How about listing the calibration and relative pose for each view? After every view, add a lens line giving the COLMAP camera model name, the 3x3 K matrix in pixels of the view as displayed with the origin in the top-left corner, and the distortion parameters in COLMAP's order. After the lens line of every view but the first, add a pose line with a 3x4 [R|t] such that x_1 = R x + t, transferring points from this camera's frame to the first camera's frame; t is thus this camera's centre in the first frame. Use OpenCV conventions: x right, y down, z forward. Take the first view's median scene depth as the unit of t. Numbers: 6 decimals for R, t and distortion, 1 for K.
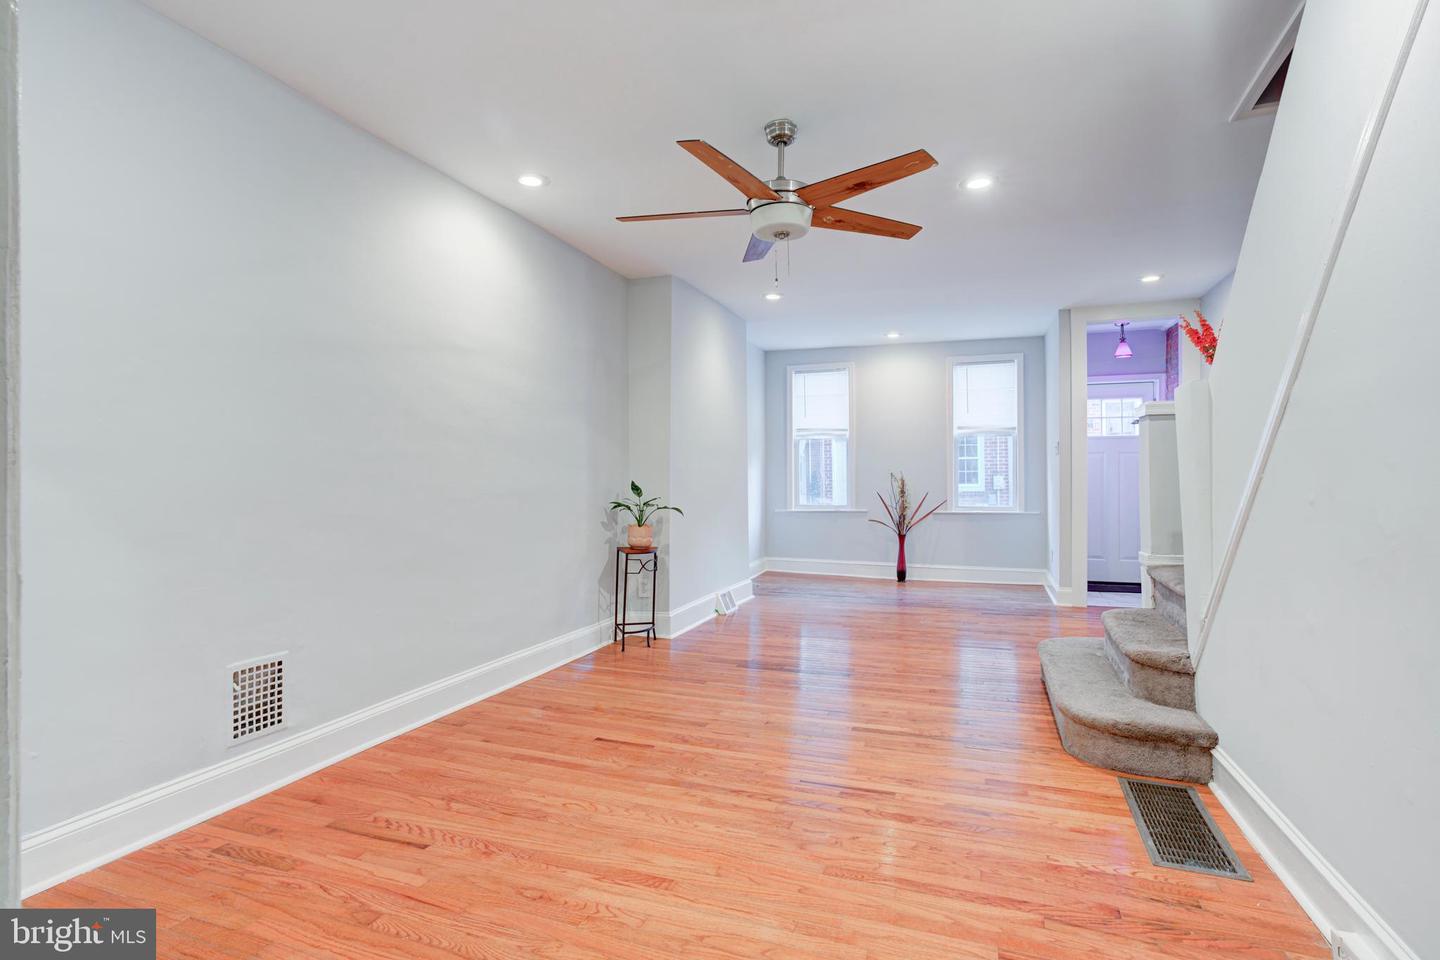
lens RADIAL K [[721.4, 0, 718.3], [0, 721.4, 478.0], [0, 0, 1]] dist [-0.017650, 0.001436]
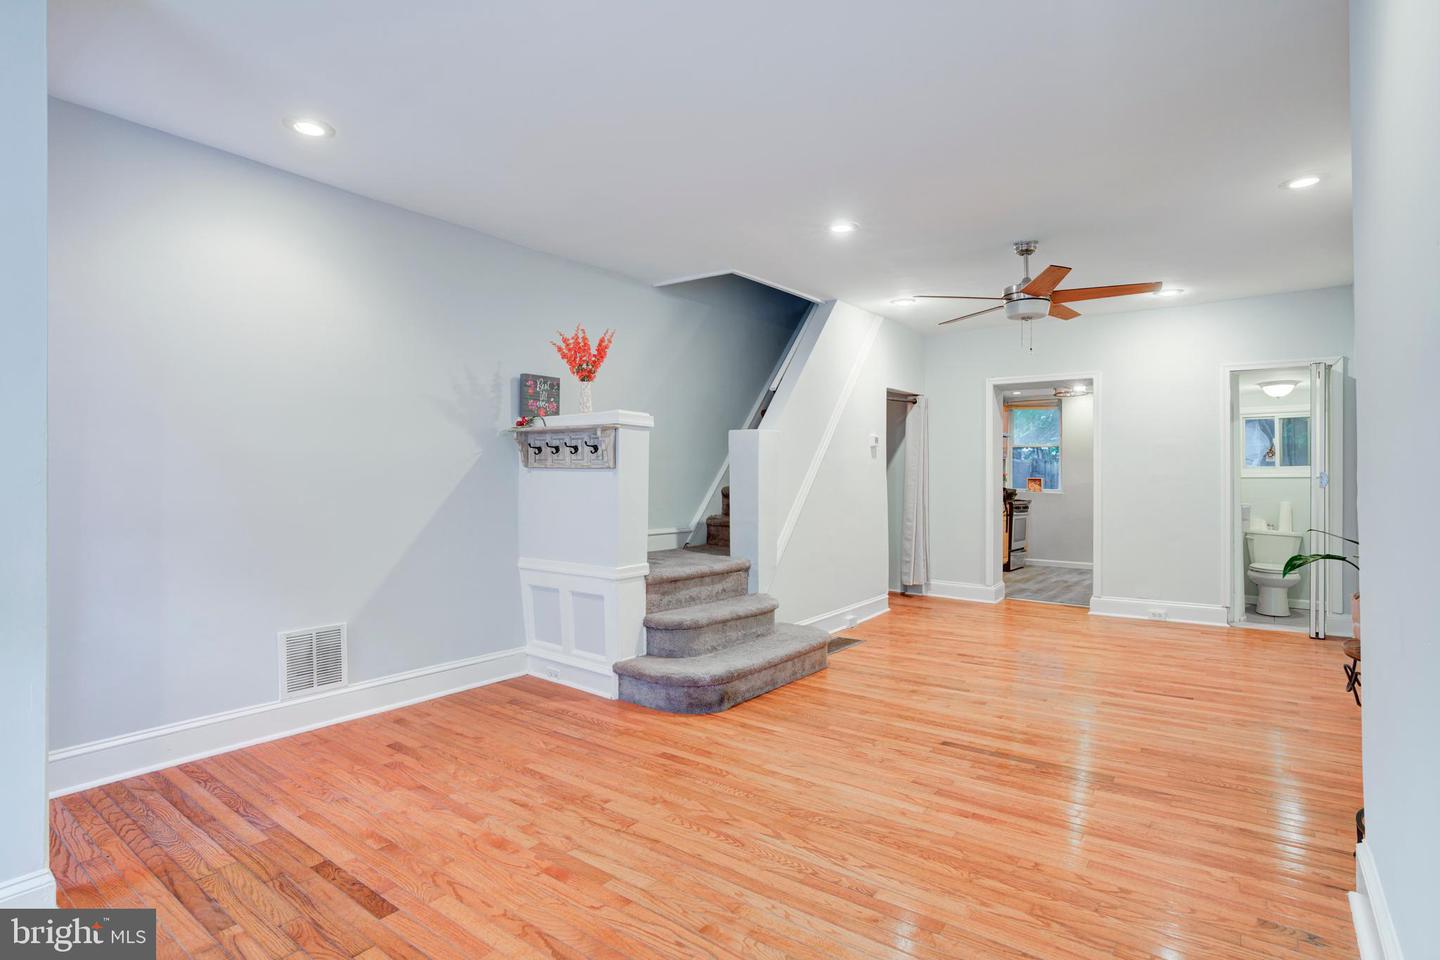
lens RADIAL K [[724.8, 0, 719.1], [0, 724.8, 480.8], [0, 0, 1]] dist [-0.028971, 0.014372]
pose [[-0.956951, 0.001408, 0.290247, 0.107355], [0.000510, 0.999995, -0.003170, -0.003319], [-0.290250, -0.002885, -0.956946, 1.039655]]
